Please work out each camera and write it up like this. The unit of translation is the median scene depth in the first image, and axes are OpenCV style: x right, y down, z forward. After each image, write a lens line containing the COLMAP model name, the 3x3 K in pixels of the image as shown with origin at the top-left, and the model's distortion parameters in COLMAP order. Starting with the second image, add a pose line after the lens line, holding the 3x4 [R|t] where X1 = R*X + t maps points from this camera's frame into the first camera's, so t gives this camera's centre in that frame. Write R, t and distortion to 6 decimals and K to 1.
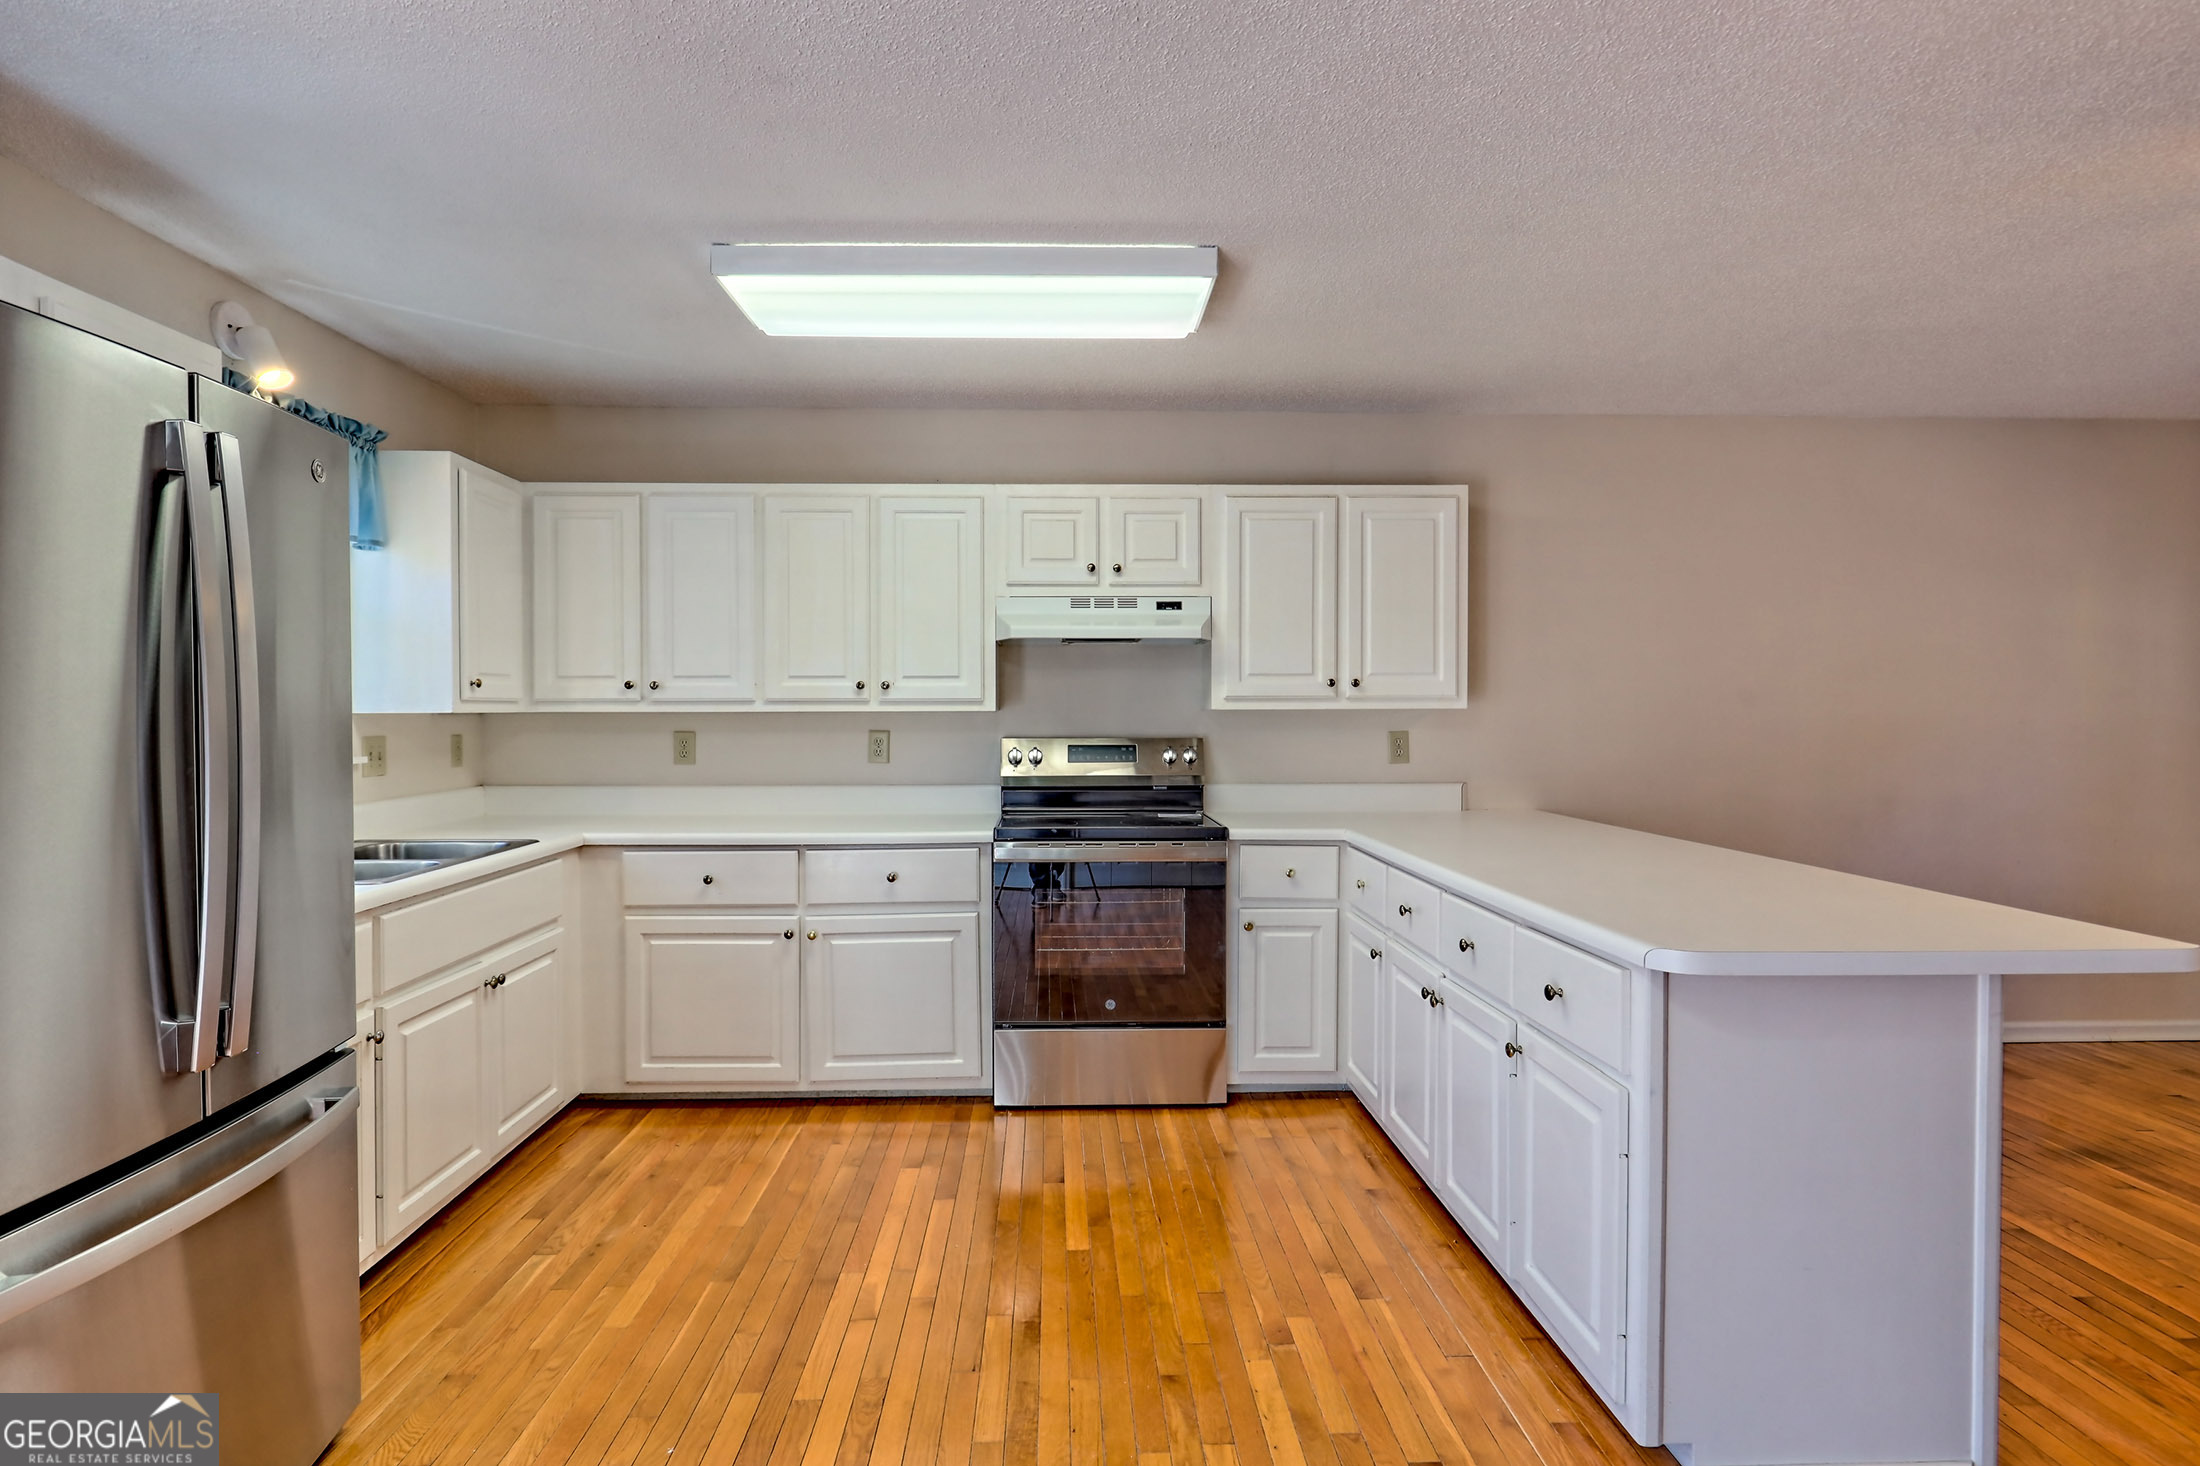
lens RADIAL K [[1133.5, 0, 1028.1], [0, 1133.5, 721.2], [0, 0, 1]] dist [-0.002408, -0.001924]
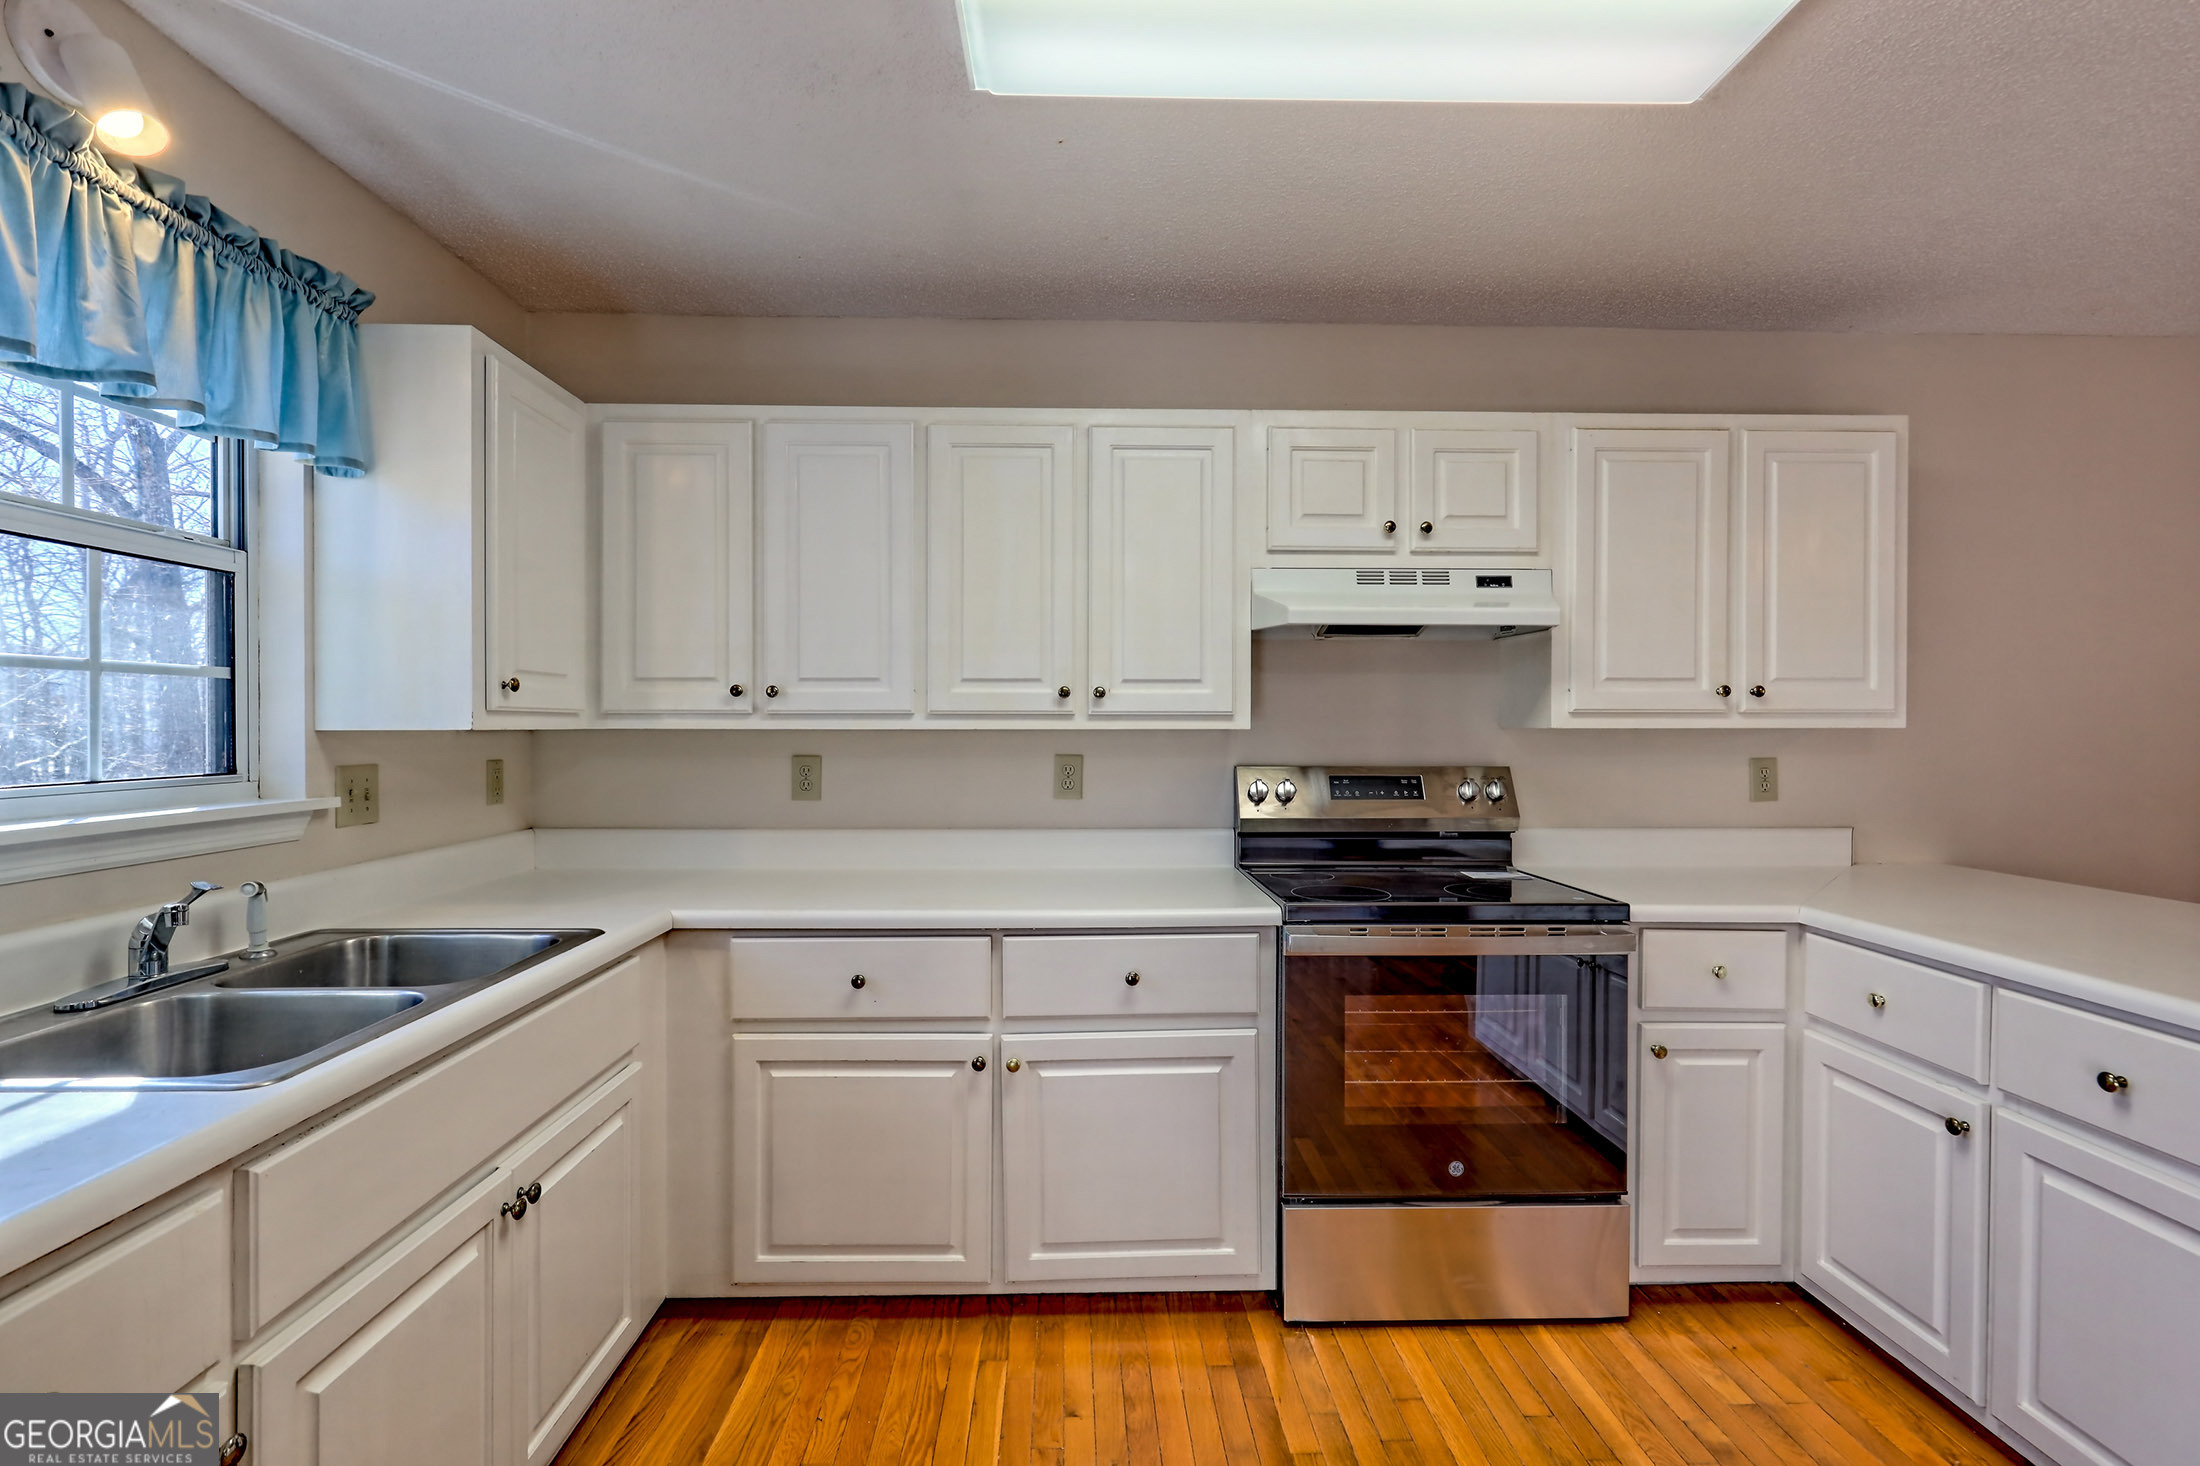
lens RADIAL K [[1001.0, 0, 1045.5], [0, 1001.0, 732.4], [0, 0, 1]] dist [-0.005732, 0.002650]
pose [[0.999983, 0.002955, -0.004980, -0.165896], [-0.002988, 0.999973, -0.006671, -0.002651], [0.004961, 0.006686, 0.999965, 0.401932]]
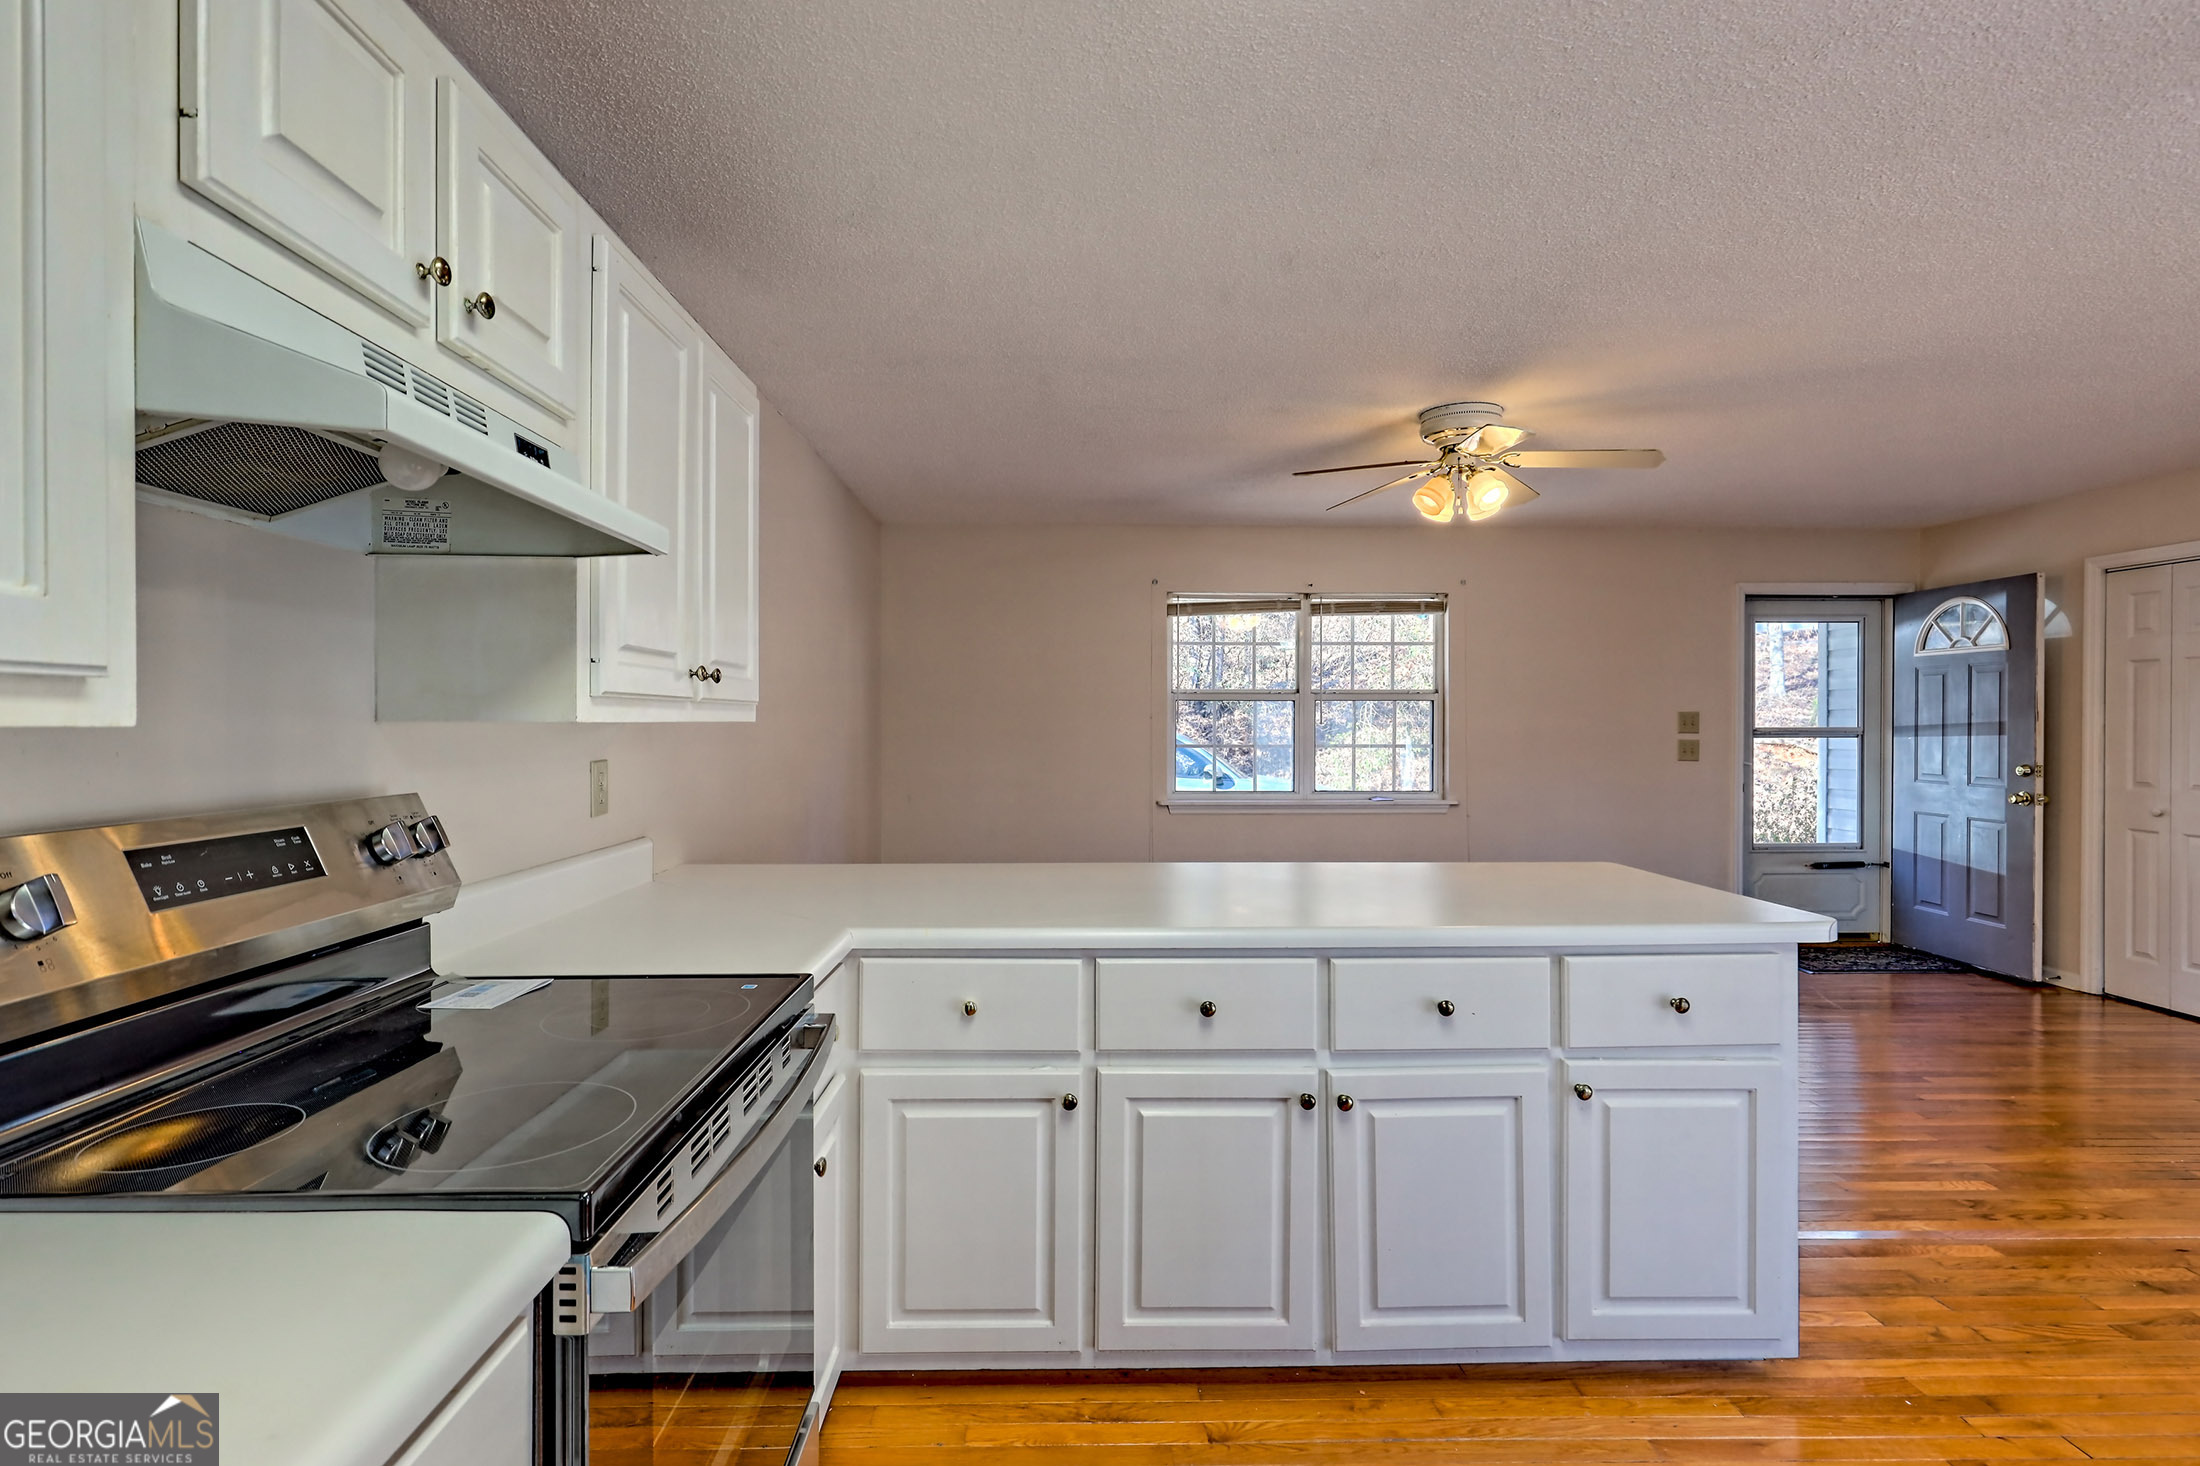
lens RADIAL K [[1001.0, 0, 1059.0], [0, 1001.0, 714.0], [0, 0, 1]] dist [-0.005732, 0.002650]
pose [[-0.003917, 0.008369, 0.999957, -0.234033], [0.013219, 0.999878, -0.008316, -0.008250], [-0.999905, 0.013186, -0.004027, 0.888932]]
